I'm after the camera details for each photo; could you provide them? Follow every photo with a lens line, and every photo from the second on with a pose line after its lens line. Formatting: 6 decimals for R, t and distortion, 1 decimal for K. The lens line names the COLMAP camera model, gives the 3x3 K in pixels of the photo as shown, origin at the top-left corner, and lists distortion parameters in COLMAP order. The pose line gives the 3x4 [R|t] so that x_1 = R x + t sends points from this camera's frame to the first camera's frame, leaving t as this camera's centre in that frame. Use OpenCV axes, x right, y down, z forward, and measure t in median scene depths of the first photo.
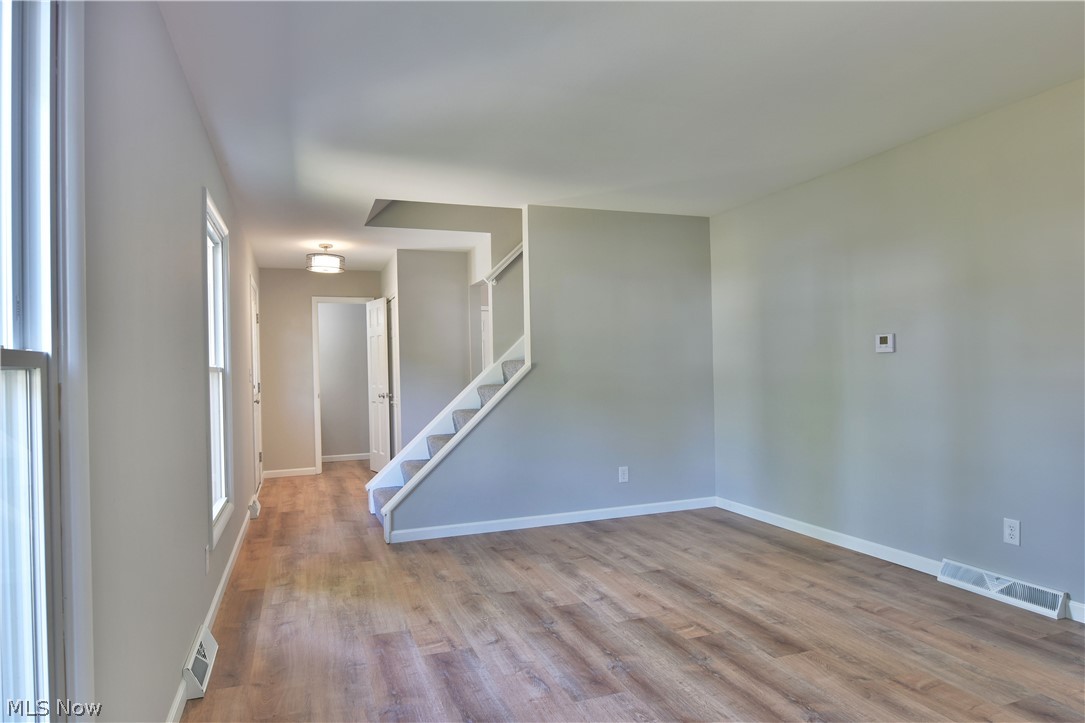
lens RADIAL K [[657.0, 0, 542.0], [0, 657.0, 363.3], [0, 0, 1]] dist [-0.012119, -0.006346]
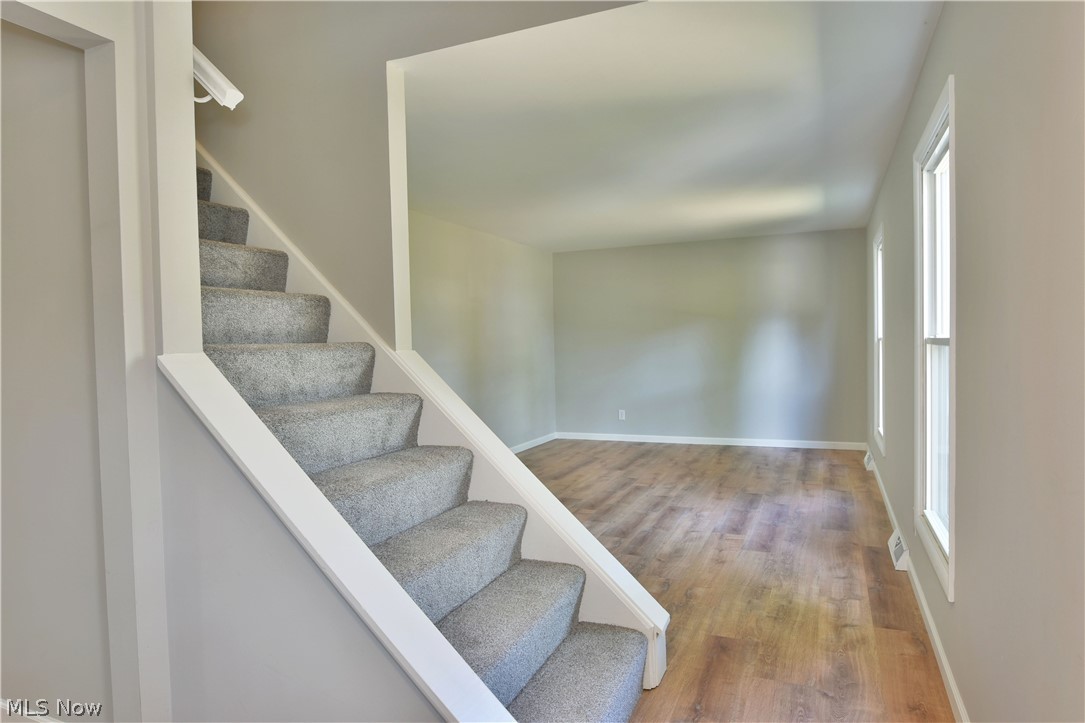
lens RADIAL K [[657.0, 0, 544.8], [0, 657.0, 371.9], [0, 0, 1]] dist [-0.012119, -0.006346]
pose [[-0.724310, 0.007321, 0.689435, -0.732626], [0.031186, 0.999268, 0.022152, 0.014307], [-0.688769, 0.037546, -0.724008, 1.965344]]
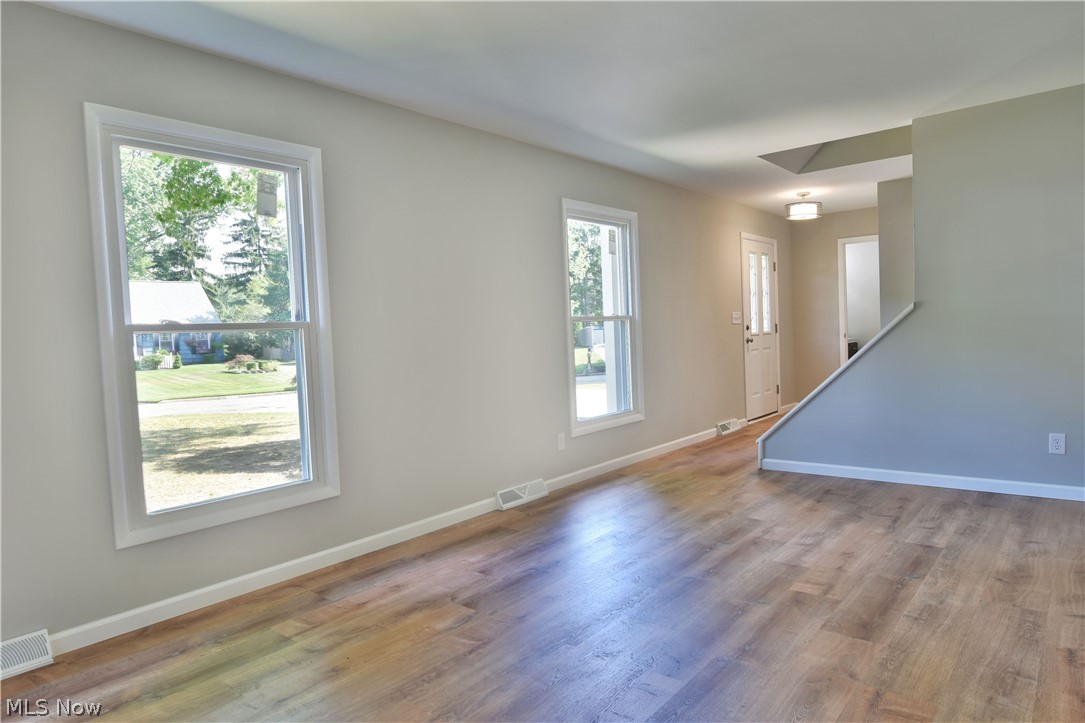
lens RADIAL K [[657.0, 0, 542.4], [0, 657.0, 363.6], [0, 0, 1]] dist [-0.012119, -0.006346]
pose [[0.493747, 0.045087, -0.868436, 0.741717], [0.039218, 0.996484, 0.074032, -0.003396], [0.868721, -0.070611, 0.490243, 0.185810]]
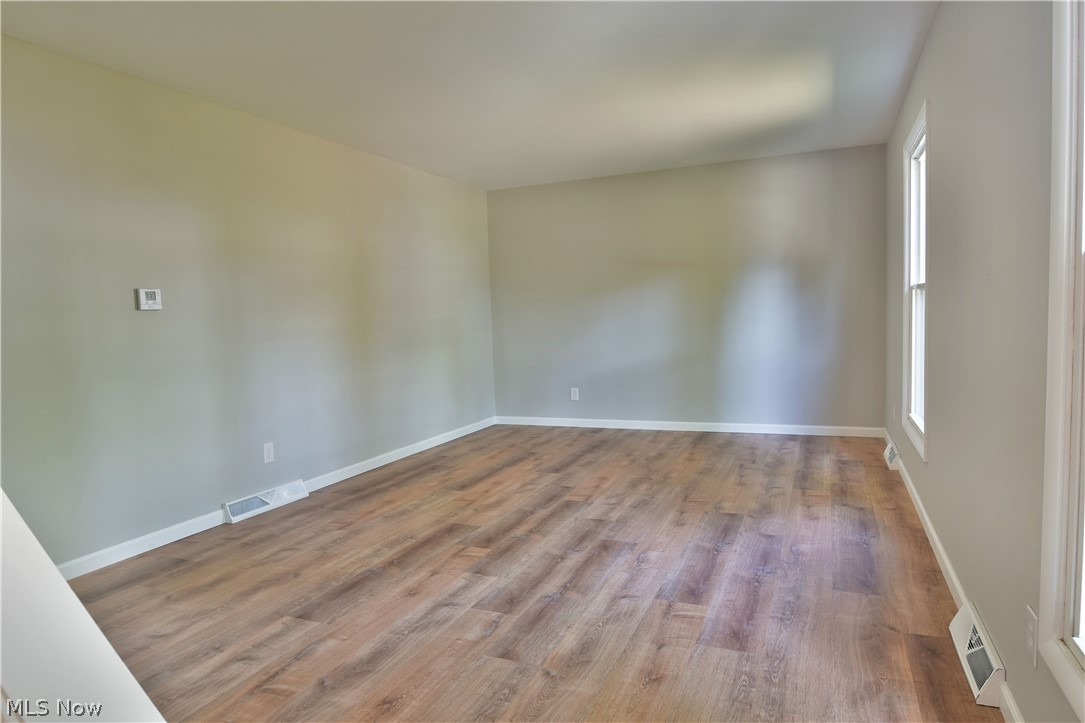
lens RADIAL K [[657.0, 0, 544.3], [0, 657.0, 368.5], [0, 0, 1]] dist [-0.012119, -0.006346]
pose [[-0.725584, -0.010251, 0.688058, -0.527565], [0.045582, 0.996977, 0.062922, 0.035112], [-0.686623, 0.077018, -0.722923, 1.467271]]
